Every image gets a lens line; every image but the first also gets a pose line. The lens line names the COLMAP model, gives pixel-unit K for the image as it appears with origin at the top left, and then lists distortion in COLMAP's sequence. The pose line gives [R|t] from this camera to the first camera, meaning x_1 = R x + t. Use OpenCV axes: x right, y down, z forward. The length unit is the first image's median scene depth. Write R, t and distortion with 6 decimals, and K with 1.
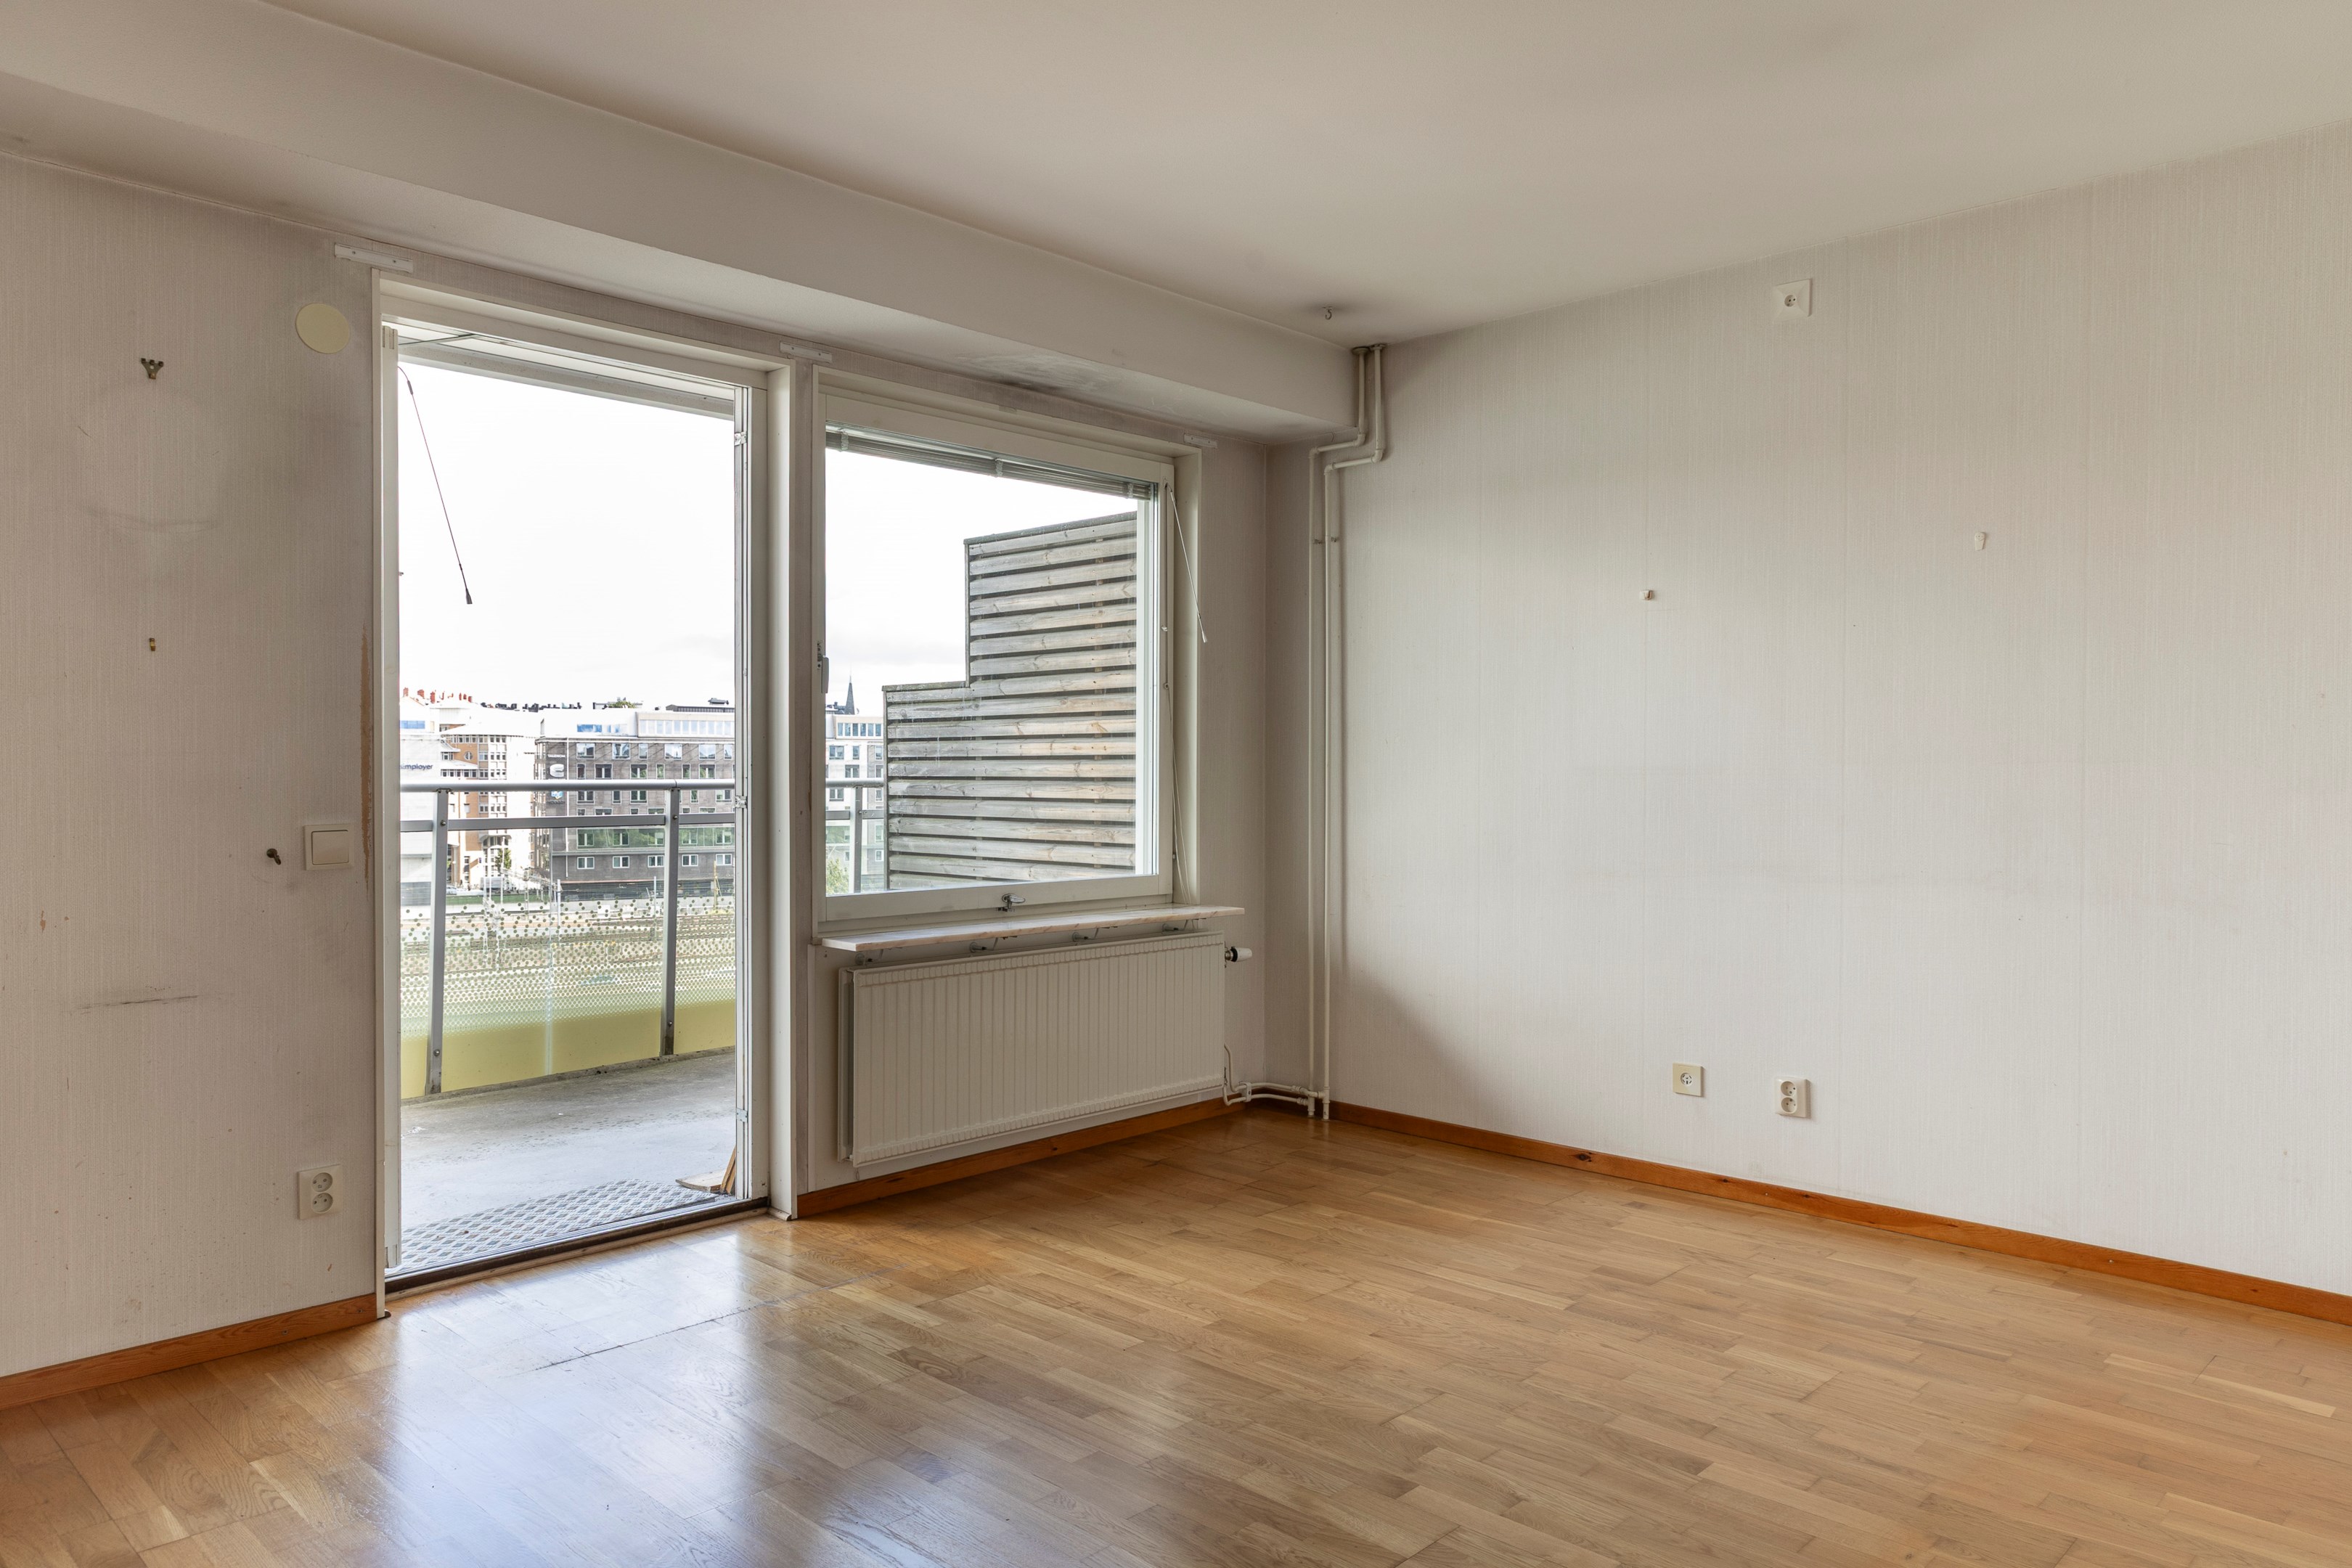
lens RADIAL K [[1572.3, 0, 1156.3], [0, 1572.3, 789.1], [0, 0, 1]] dist [-0.001306, 0.002003]
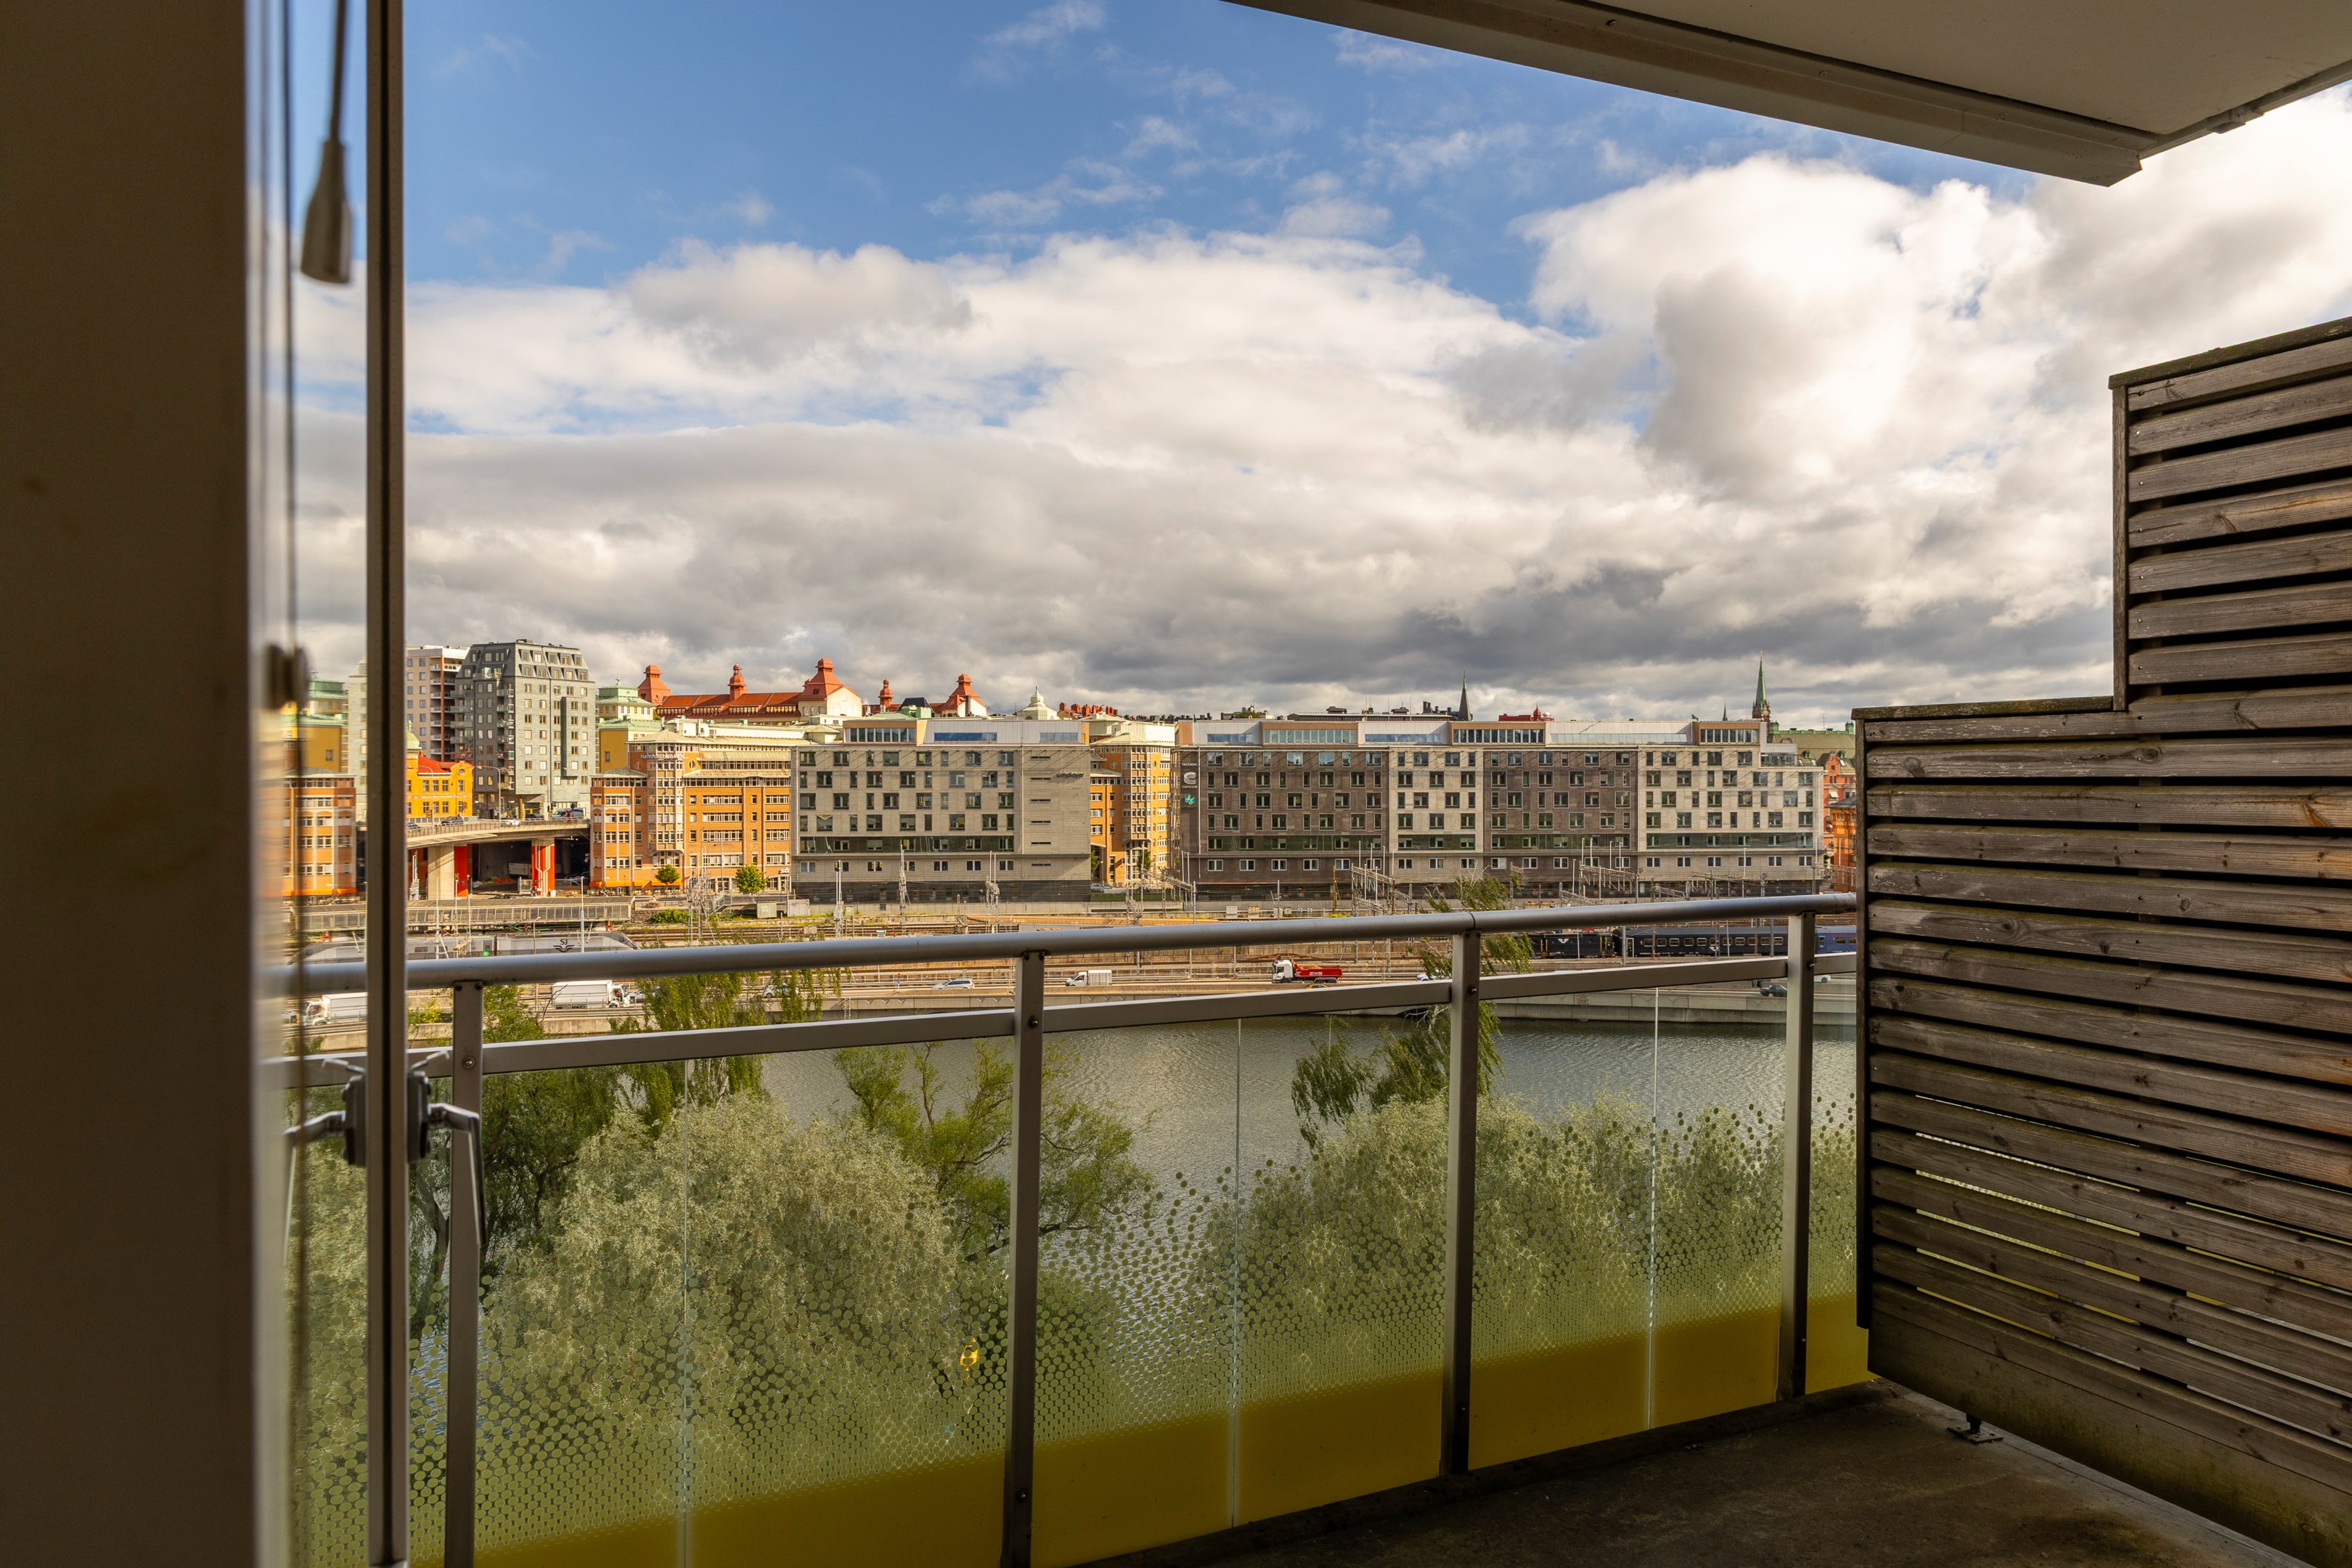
lens RADIAL K [[1572.3, 0, 1172.9], [0, 1572.3, 782.5], [0, 0, 1]] dist [-0.001306, 0.002003]
pose [[0.930546, -0.004775, -0.366145, -0.194222], [0.001947, 0.999965, -0.008092, -0.039287], [0.366171, 0.006817, 0.930523, 0.464278]]
